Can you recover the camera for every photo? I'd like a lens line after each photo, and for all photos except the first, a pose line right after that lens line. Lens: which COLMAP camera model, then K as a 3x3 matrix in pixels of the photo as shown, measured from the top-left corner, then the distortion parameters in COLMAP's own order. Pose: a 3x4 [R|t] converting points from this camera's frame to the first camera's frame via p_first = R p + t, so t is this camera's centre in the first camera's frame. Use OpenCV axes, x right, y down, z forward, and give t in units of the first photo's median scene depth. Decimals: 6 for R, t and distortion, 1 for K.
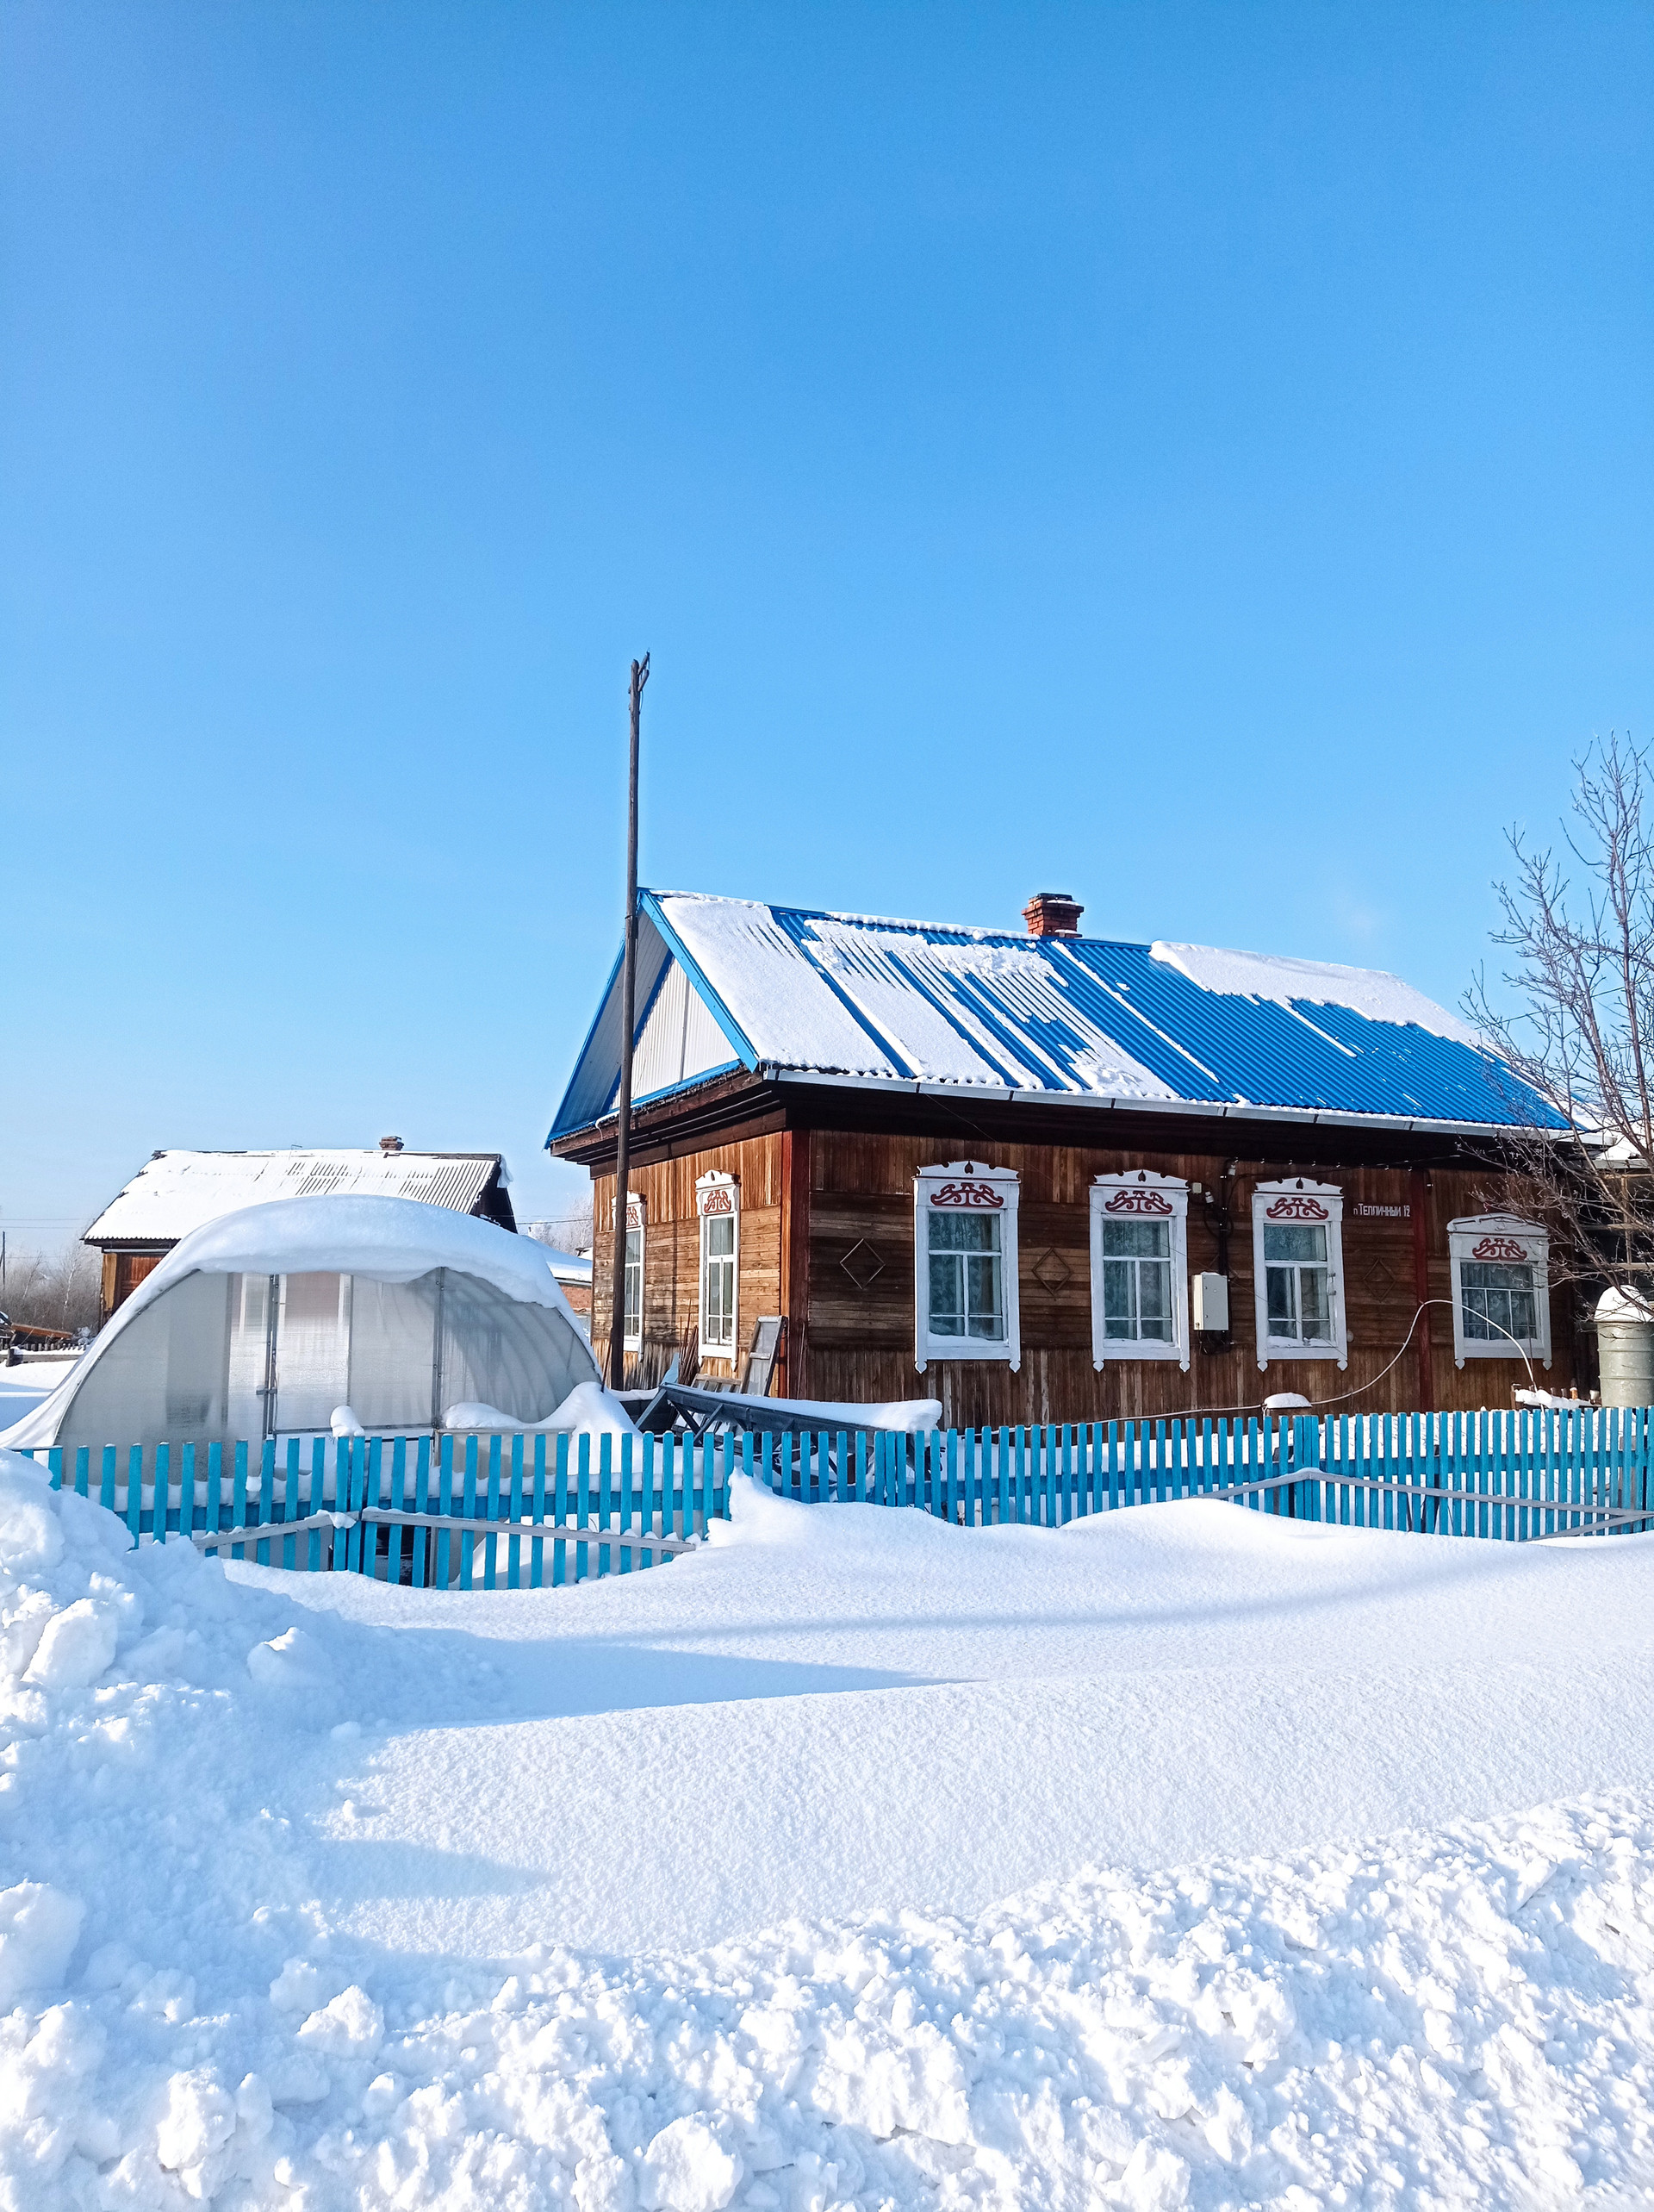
lens RADIAL K [[1633.3, 0, 843.9], [0, 1633.3, 1102.1], [0, 0, 1]] dist [0.136855, -0.231771]
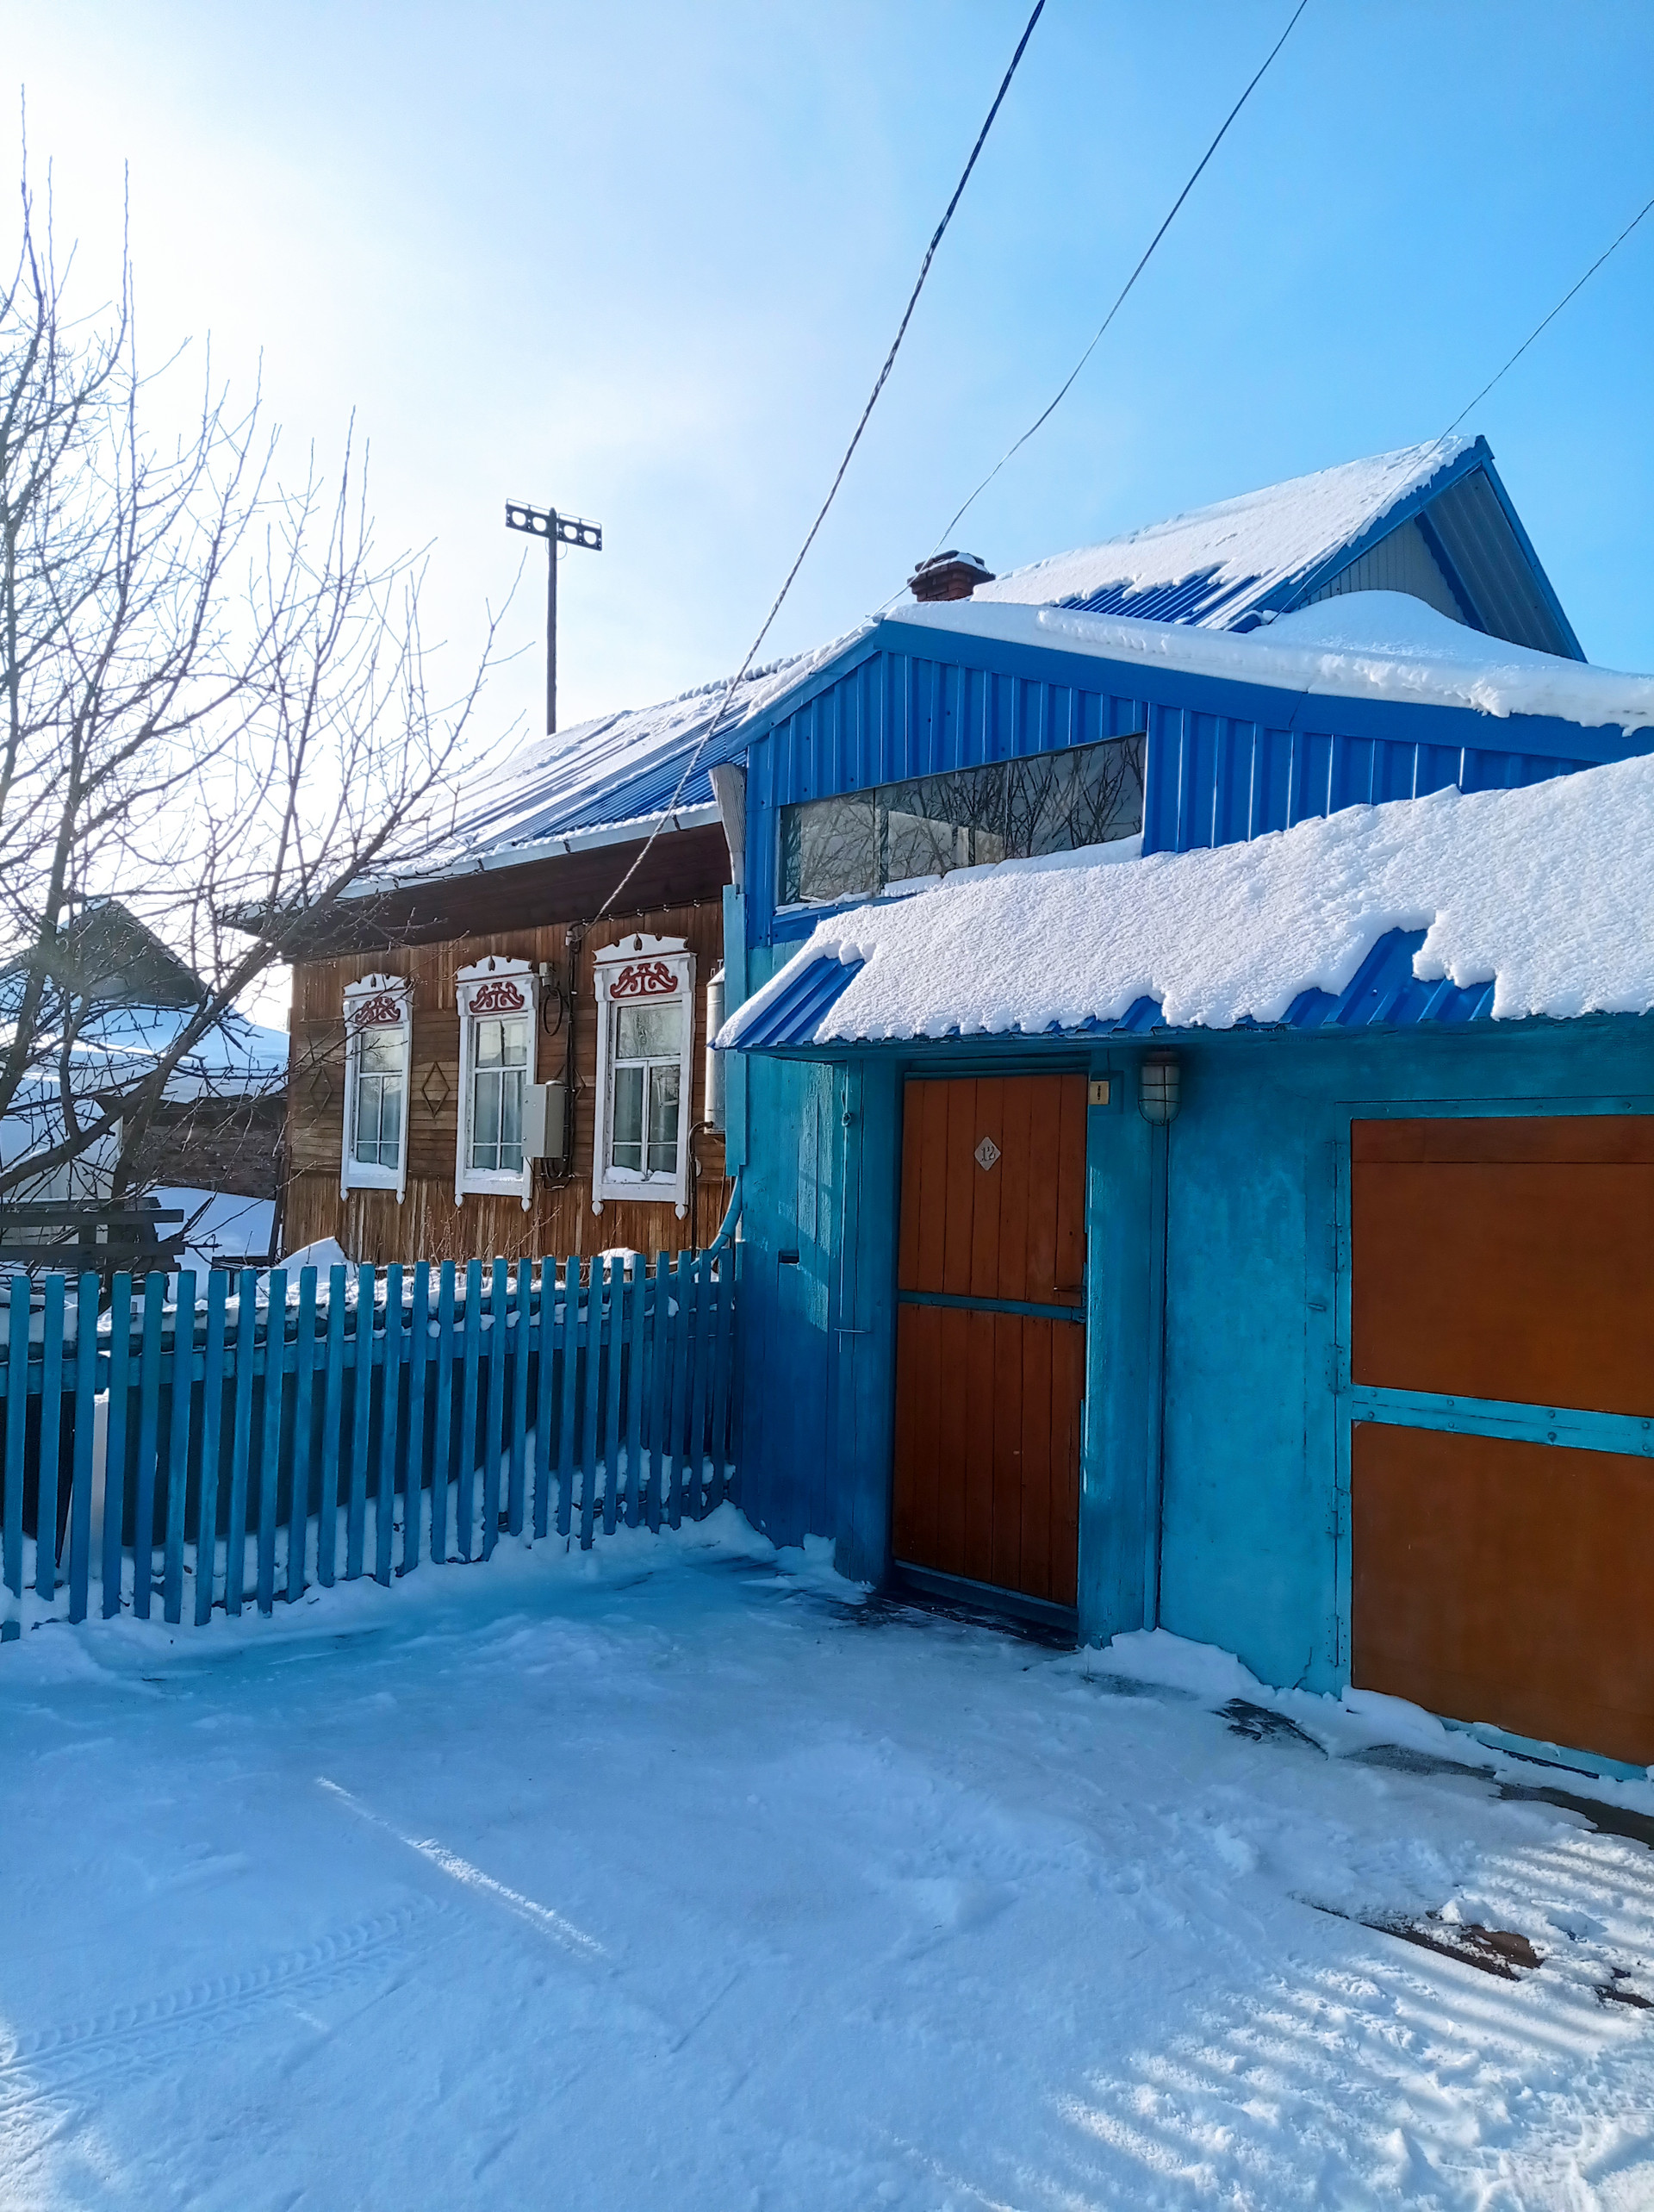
lens RADIAL K [[1633.3, 0, 843.9], [0, 1633.3, 1102.1], [0, 0, 1]] dist [0.136855, -0.231771]
pose [[0.318600, -0.038393, -0.947111, 0.996022], [0.100279, 0.994938, -0.006599, 0.135366], [0.942570, -0.092873, 0.320837, 0.915712]]
